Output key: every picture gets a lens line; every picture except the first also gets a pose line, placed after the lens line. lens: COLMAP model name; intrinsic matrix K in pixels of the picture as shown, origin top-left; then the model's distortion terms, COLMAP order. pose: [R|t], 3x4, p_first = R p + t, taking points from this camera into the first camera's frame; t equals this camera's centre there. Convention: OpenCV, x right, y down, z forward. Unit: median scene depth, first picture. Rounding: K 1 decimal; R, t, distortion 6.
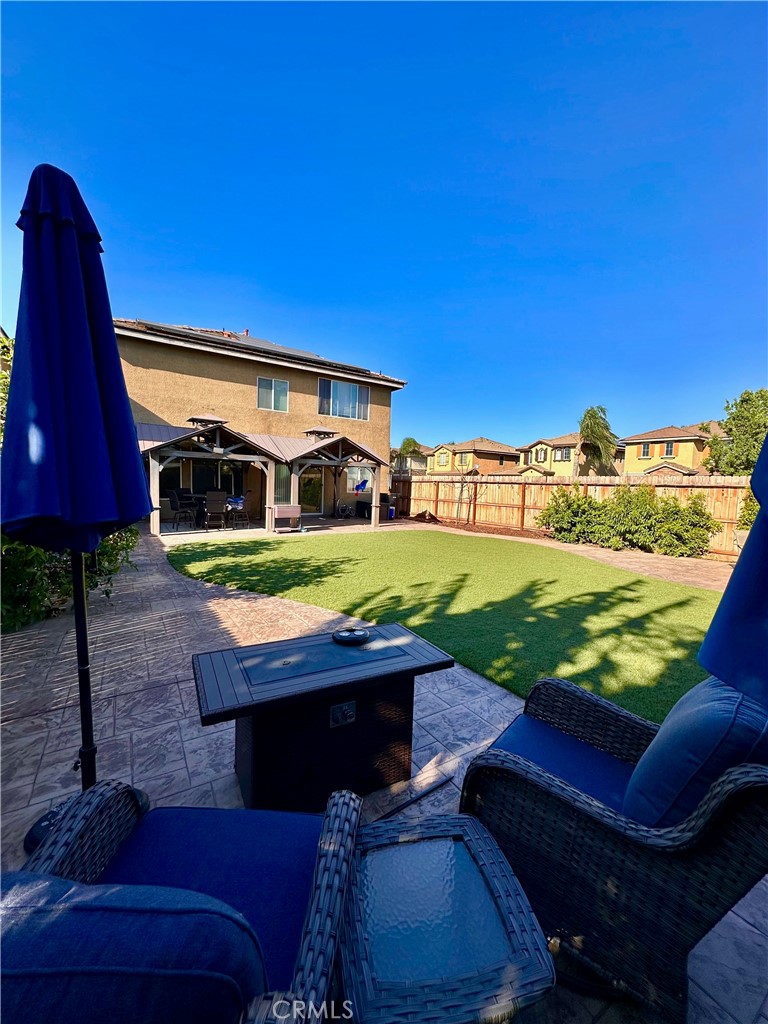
lens RADIAL K [[409.9, 0, 382.2], [0, 409.9, 511.4], [0, 0, 1]] dist [0.008654, -0.000912]
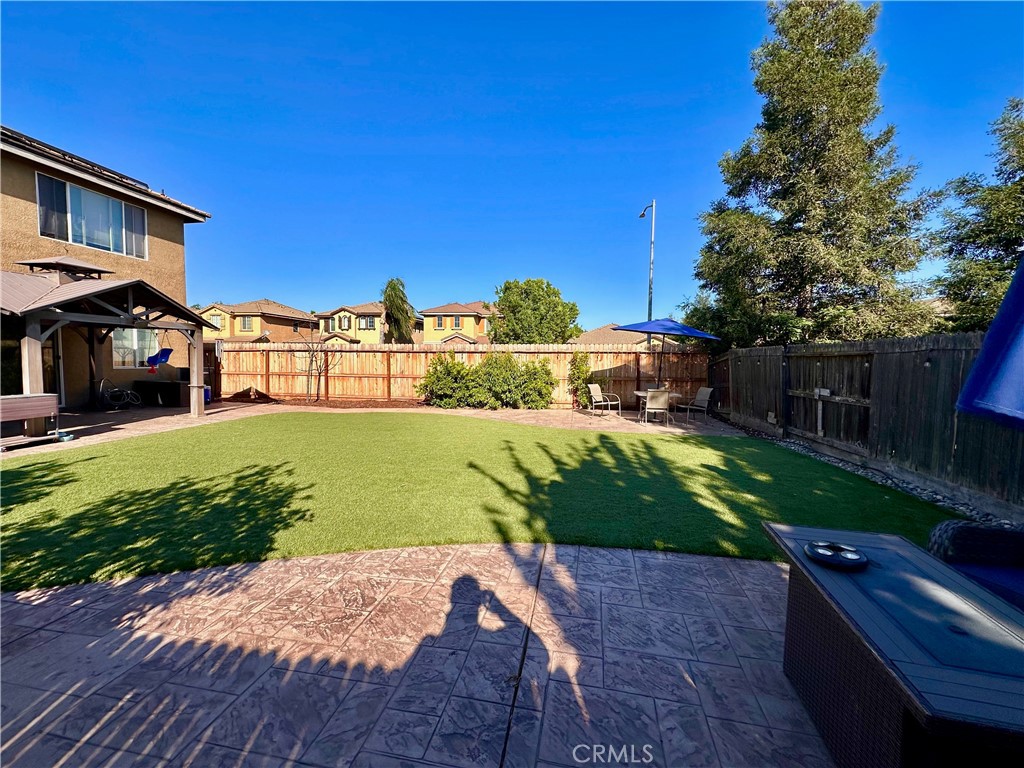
lens RADIAL K [[409.9, 0, 511.4], [0, 409.9, 382.8], [0, 0, 1]] dist [0.008654, -0.000912]
pose [[0.689106, -0.065607, 0.721685, -0.122736], [0.060132, 0.997636, 0.033276, -0.008424], [-0.722162, 0.020465, 0.691422, 0.111521]]
